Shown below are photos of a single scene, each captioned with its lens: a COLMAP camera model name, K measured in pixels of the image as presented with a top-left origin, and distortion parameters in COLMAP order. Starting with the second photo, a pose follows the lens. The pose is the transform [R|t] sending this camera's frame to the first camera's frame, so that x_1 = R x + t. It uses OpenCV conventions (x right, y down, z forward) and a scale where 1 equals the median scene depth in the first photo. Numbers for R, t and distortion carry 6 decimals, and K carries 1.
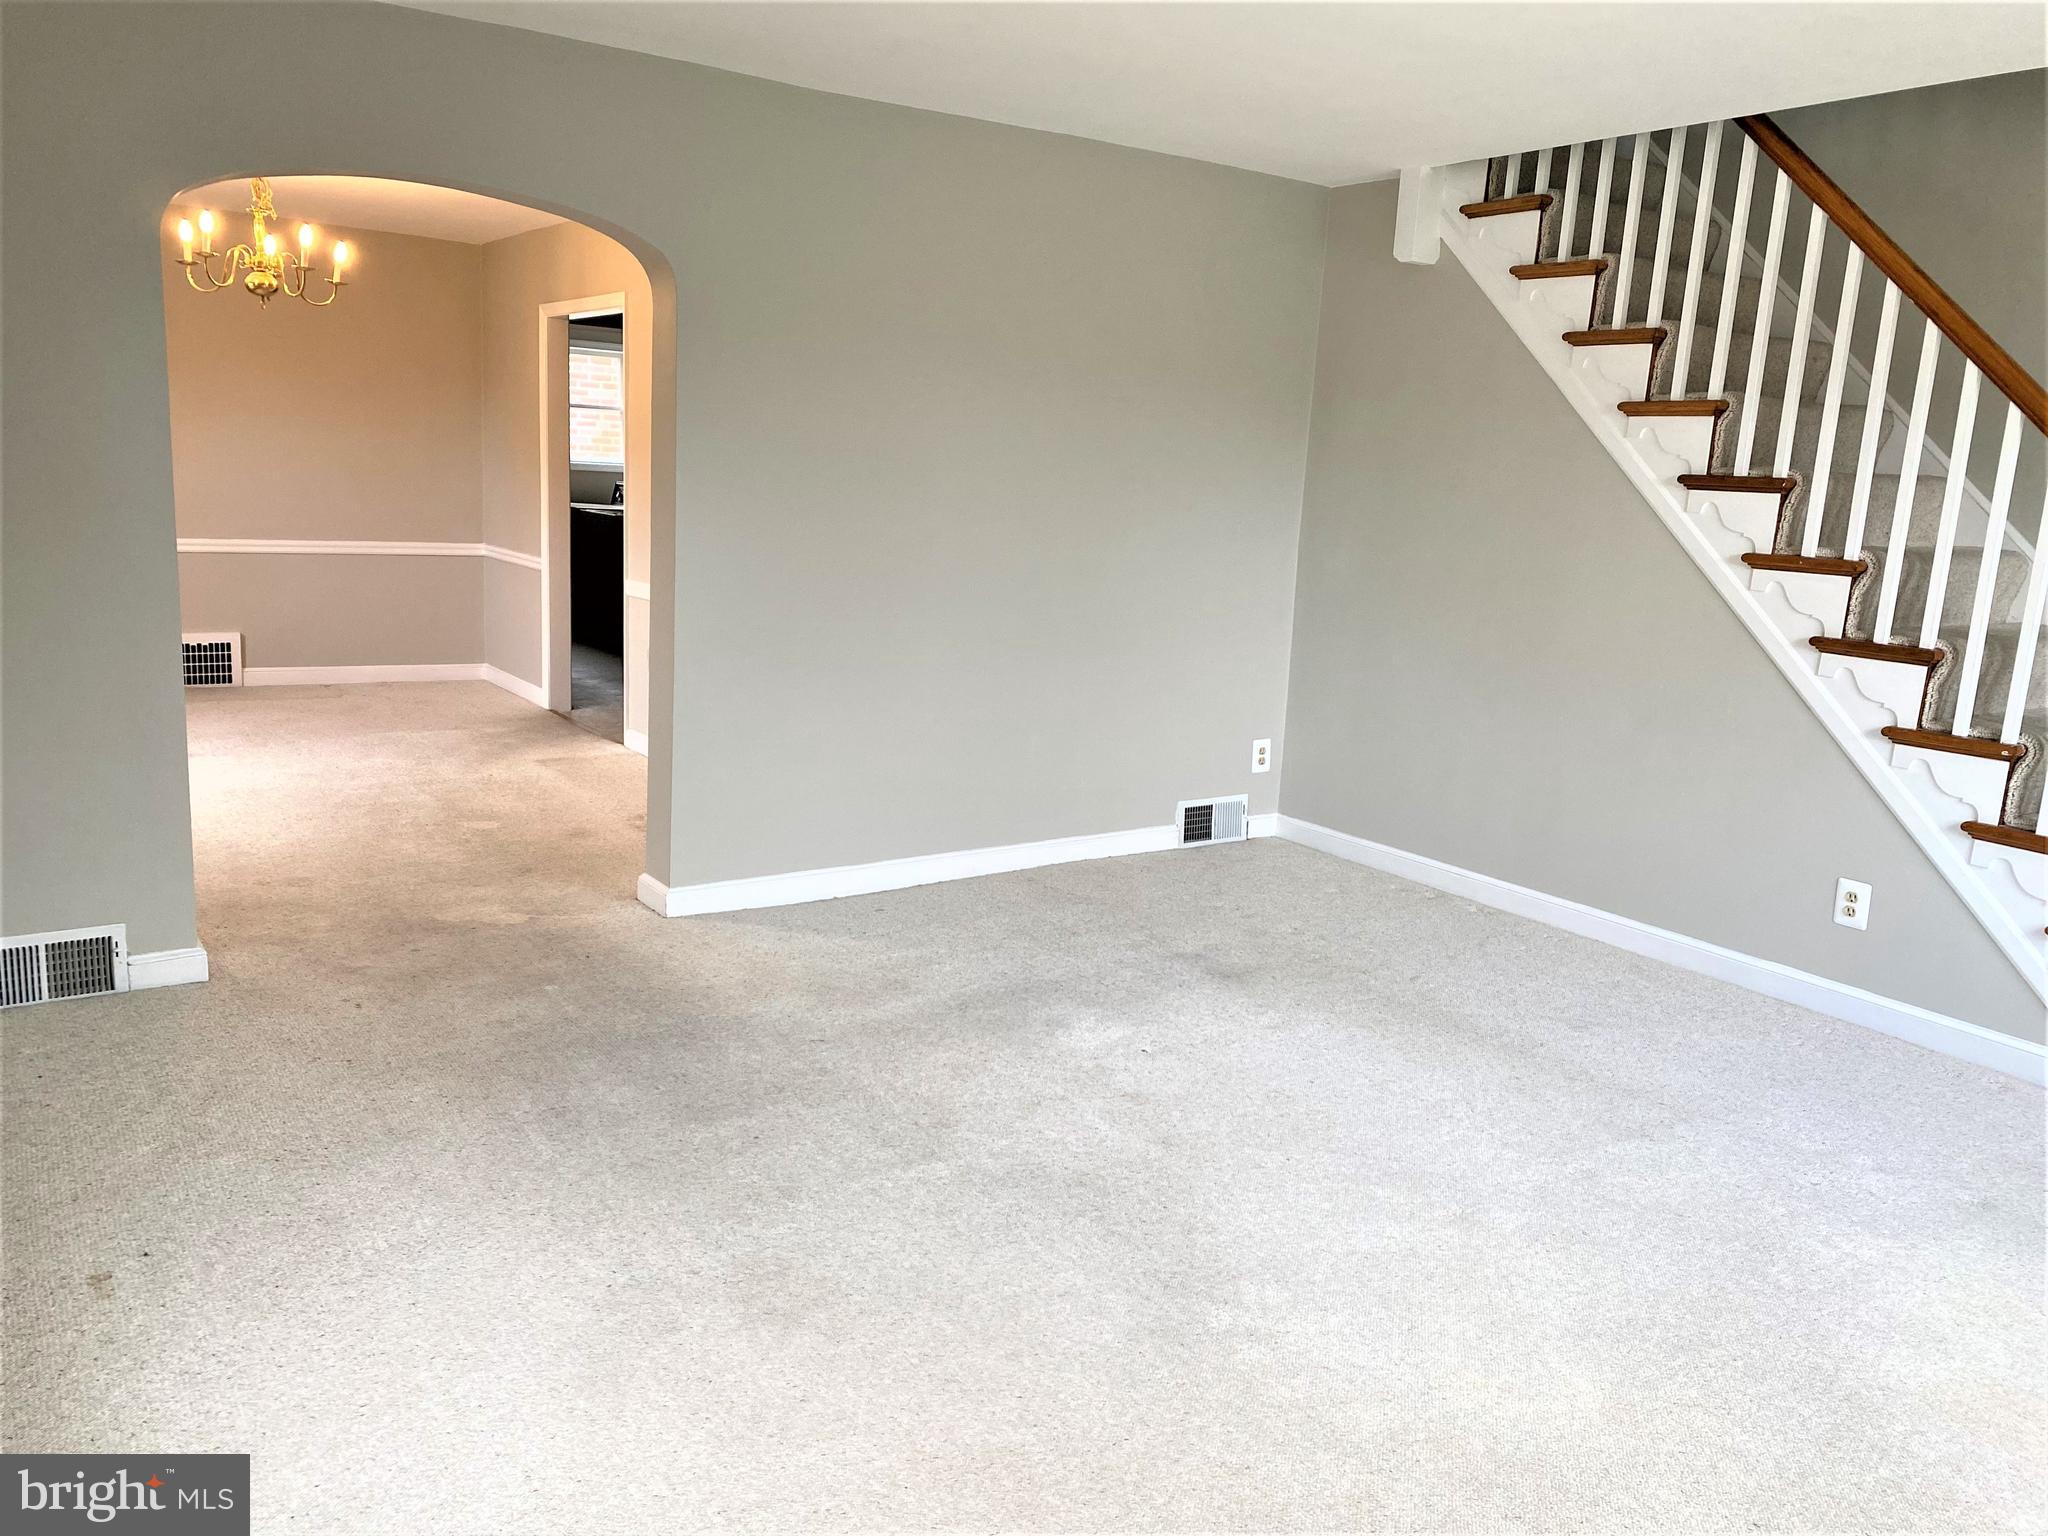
lens RADIAL K [[1563.9, 0, 1031.7], [0, 1563.9, 758.5], [0, 0, 1]] dist [0.019257, -0.000771]
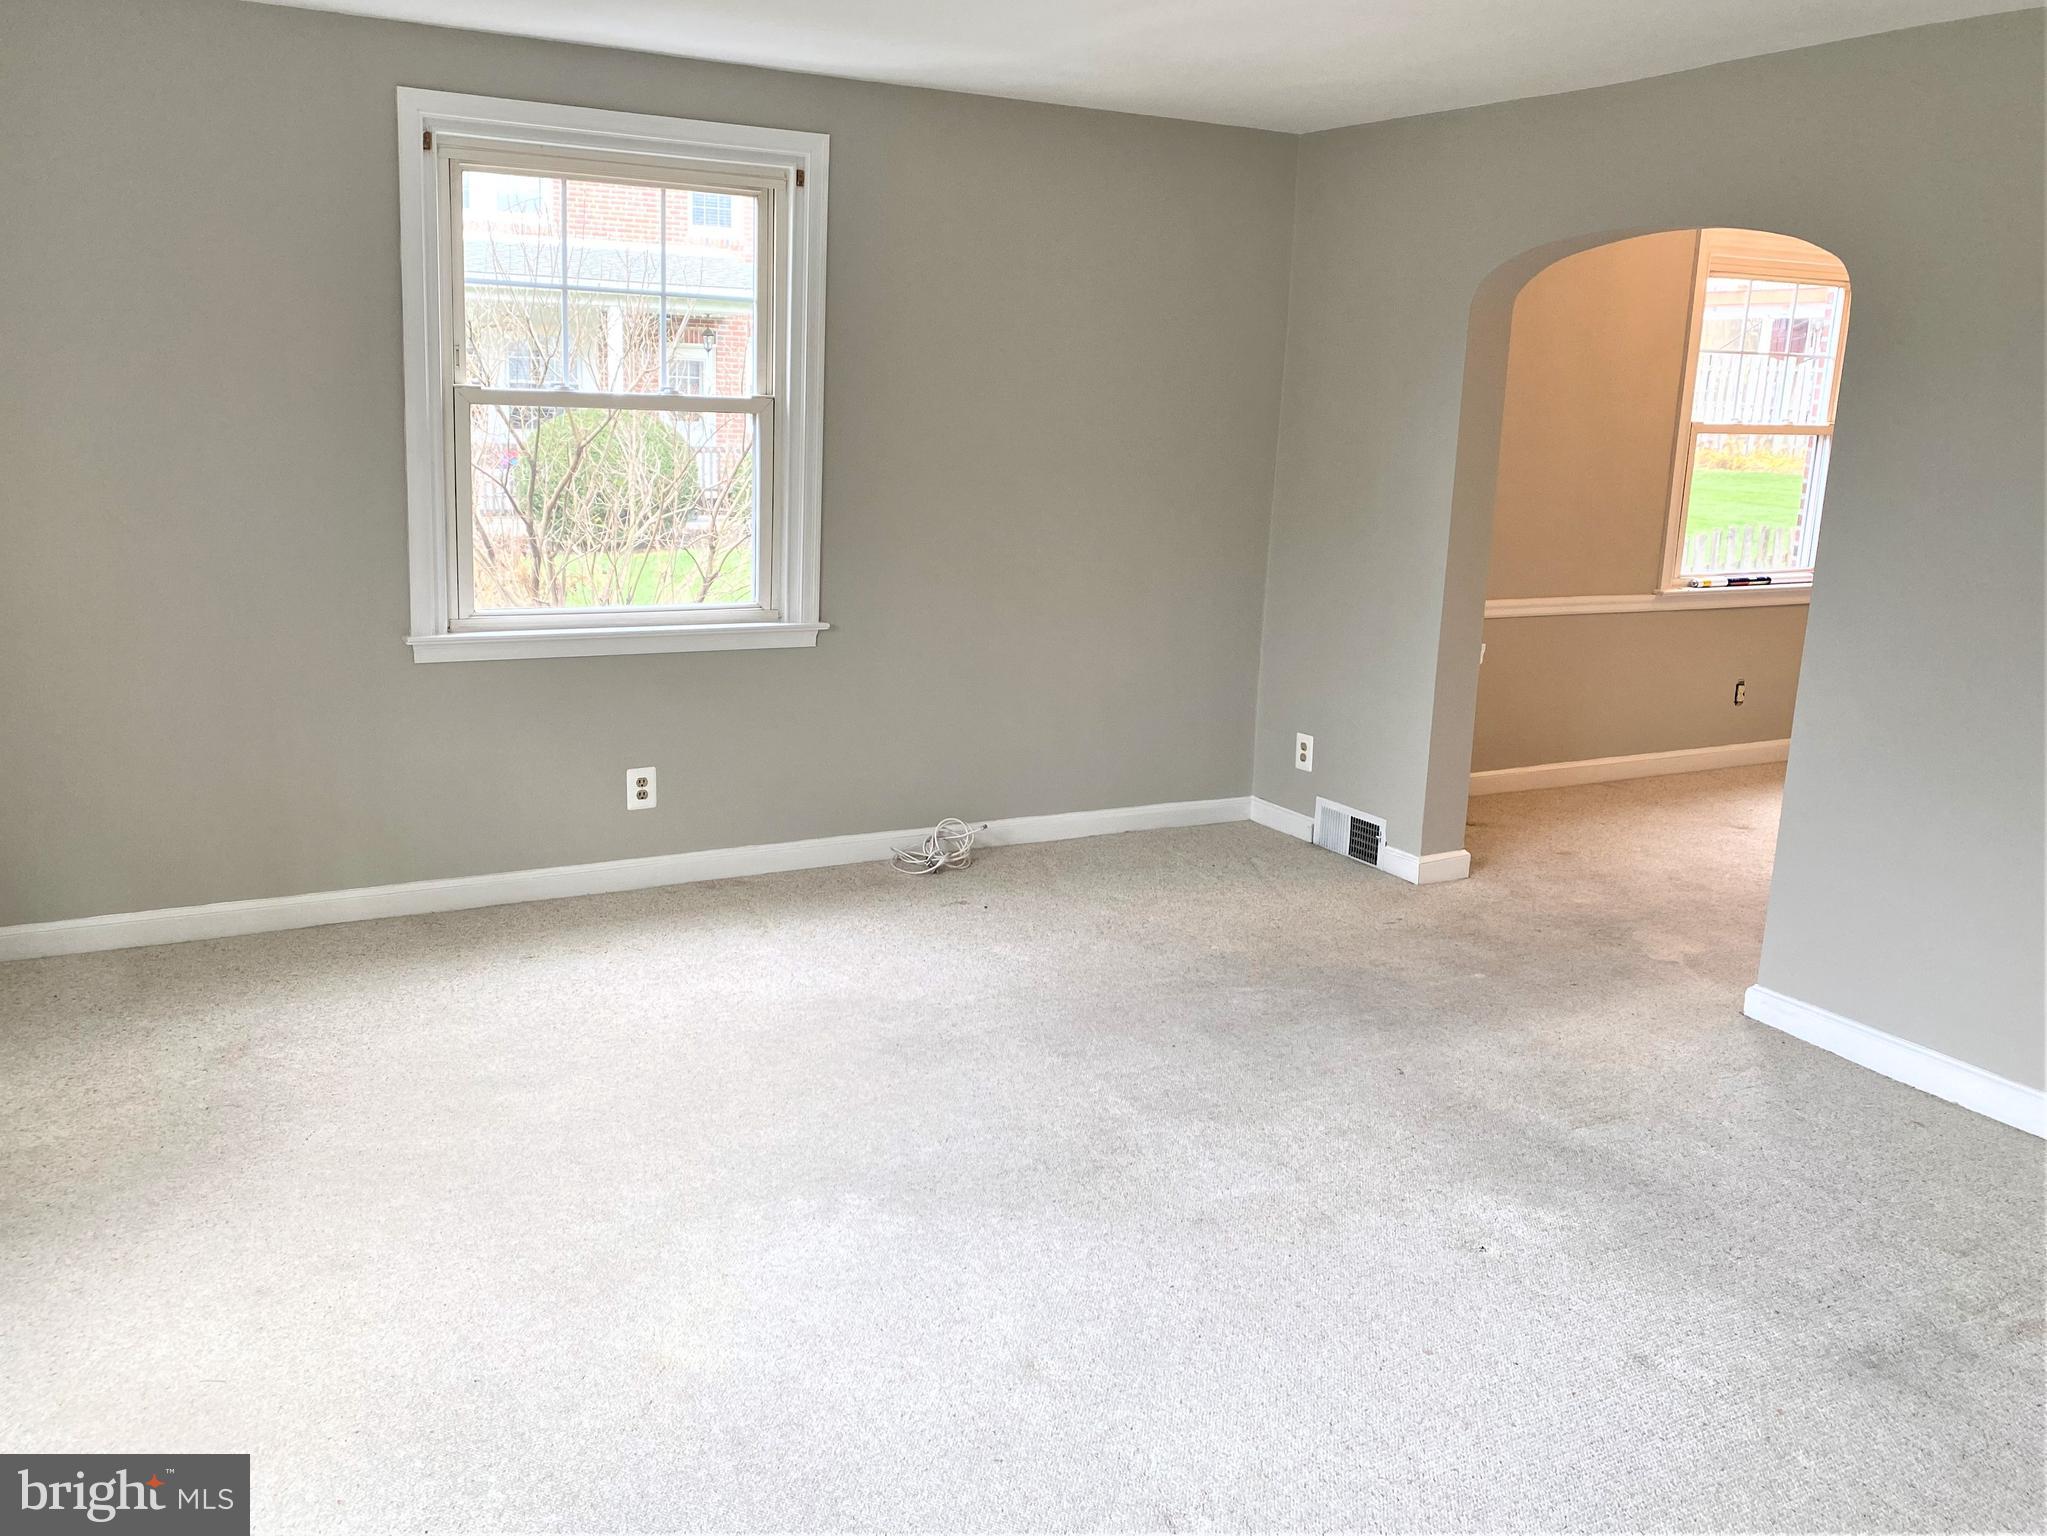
lens RADIAL K [[1616.9, 0, 937.0], [0, 1616.9, 767.7], [0, 0, 1]] dist [0.007292, 0.000927]
pose [[-0.138724, 0.183183, -0.973242, 0.925638], [-0.223866, 0.951505, 0.211001, -0.162607], [0.964697, 0.247147, -0.090989, 0.823671]]
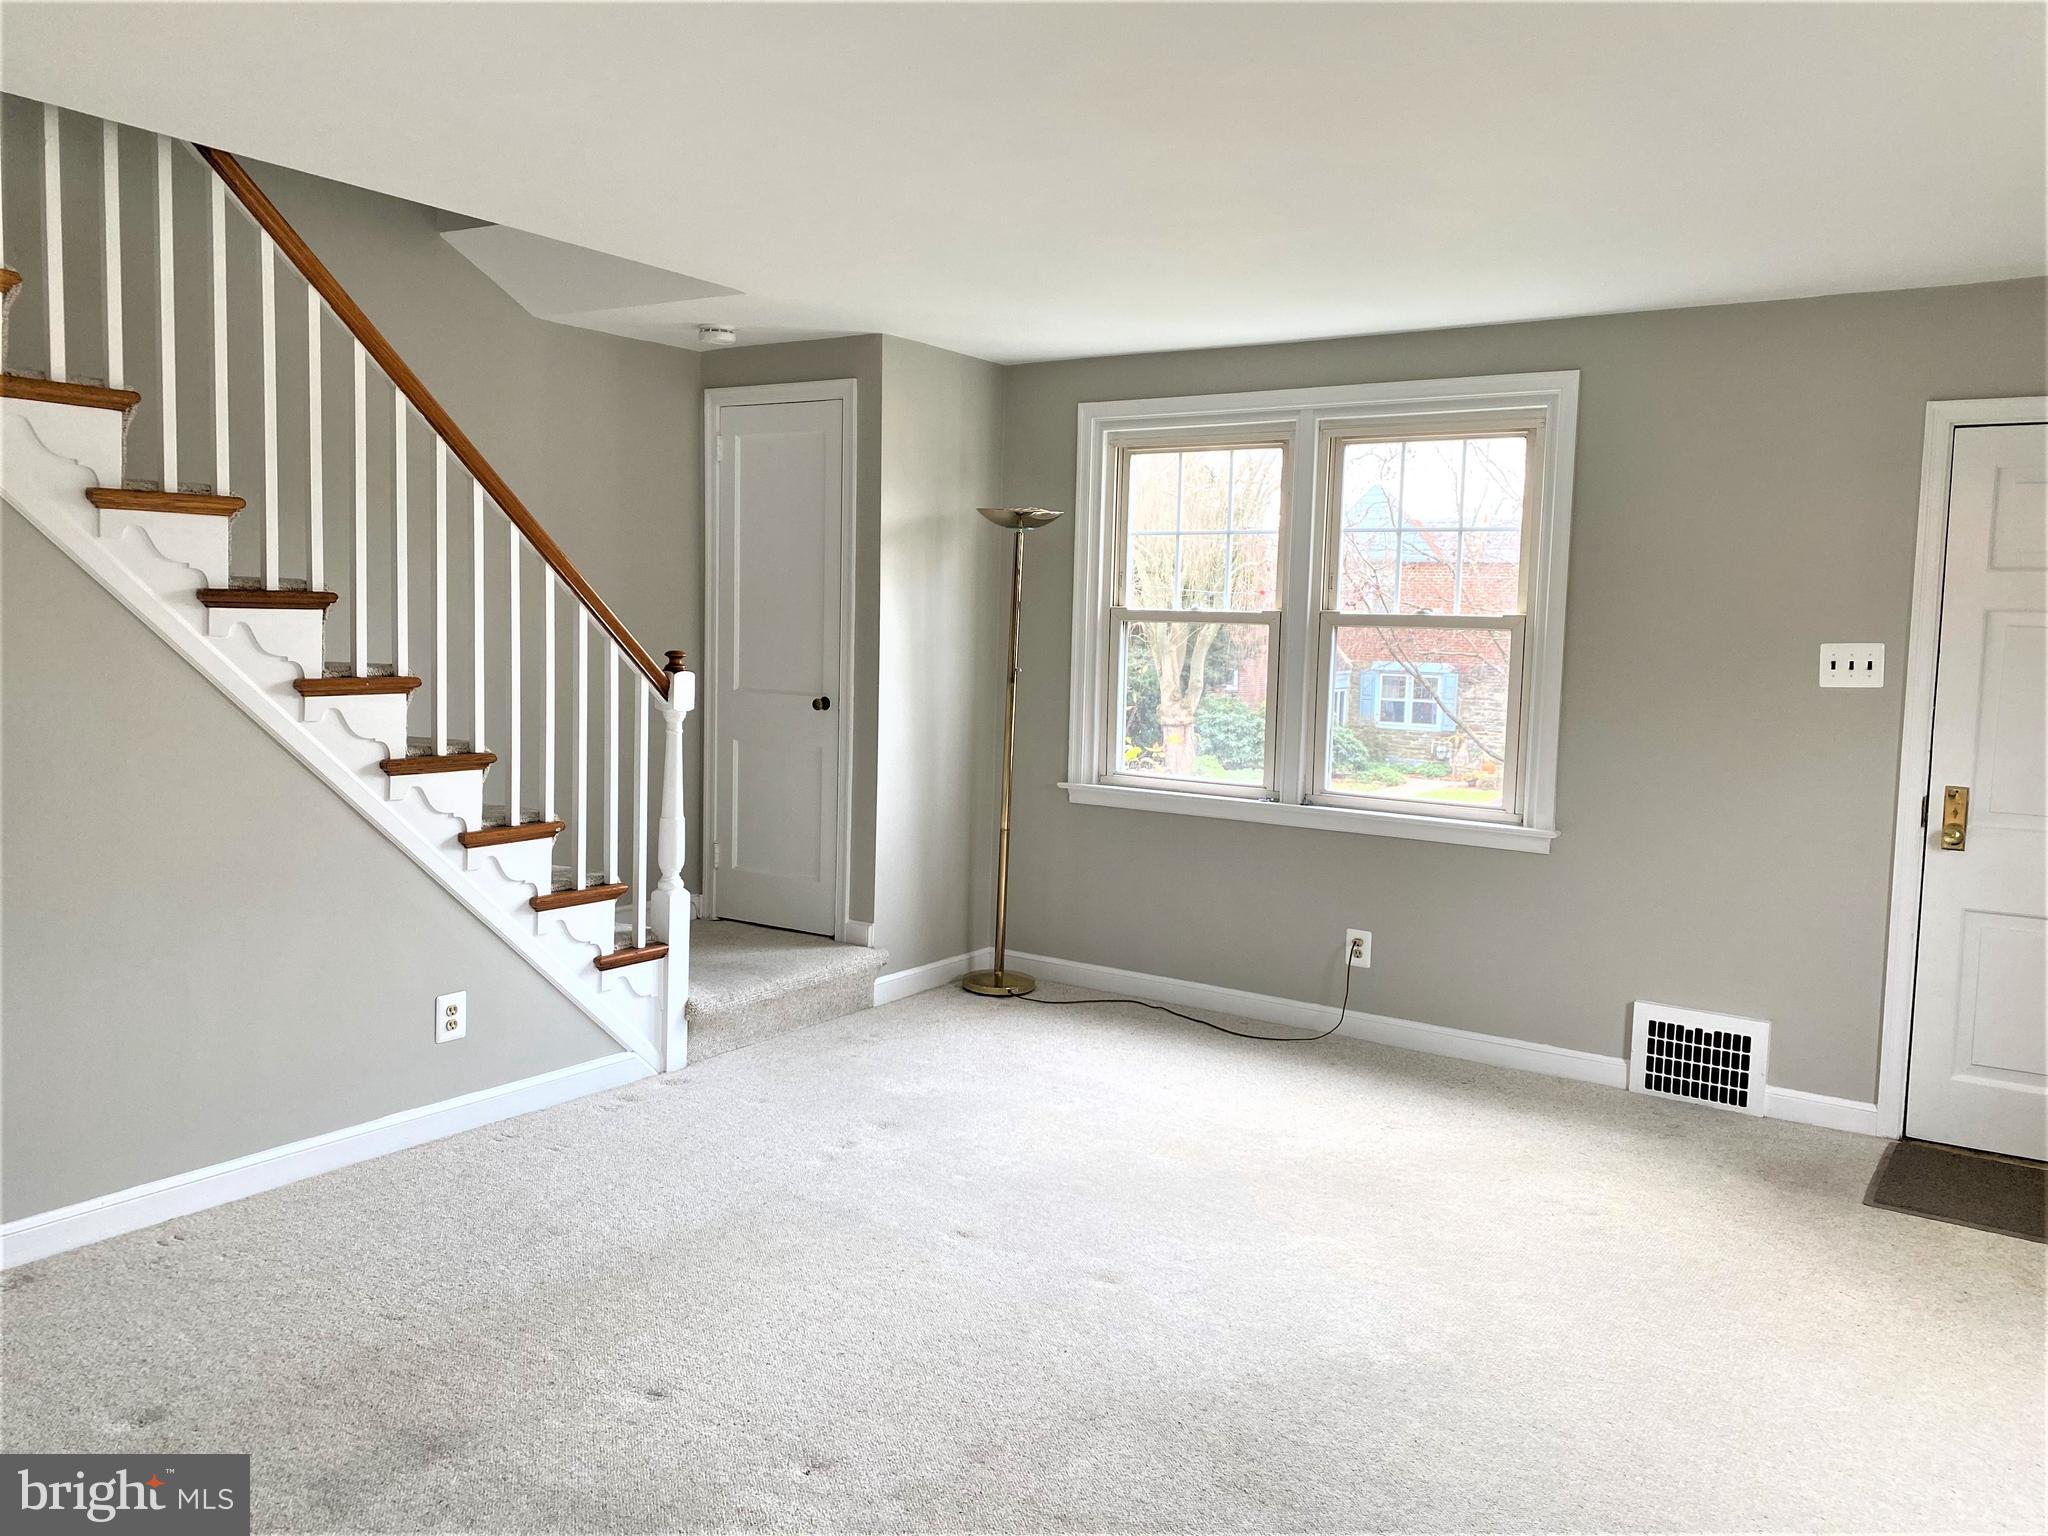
lens RADIAL K [[1563.9, 0, 1031.7], [0, 1563.9, 758.5], [0, 0, 1]] dist [0.019257, -0.000771]
pose [[-0.368189, -0.148291, 0.917849, -0.607407], [0.125691, 0.970197, 0.207168, -0.274585], [-0.921216, 0.191642, -0.338578, 1.184444]]
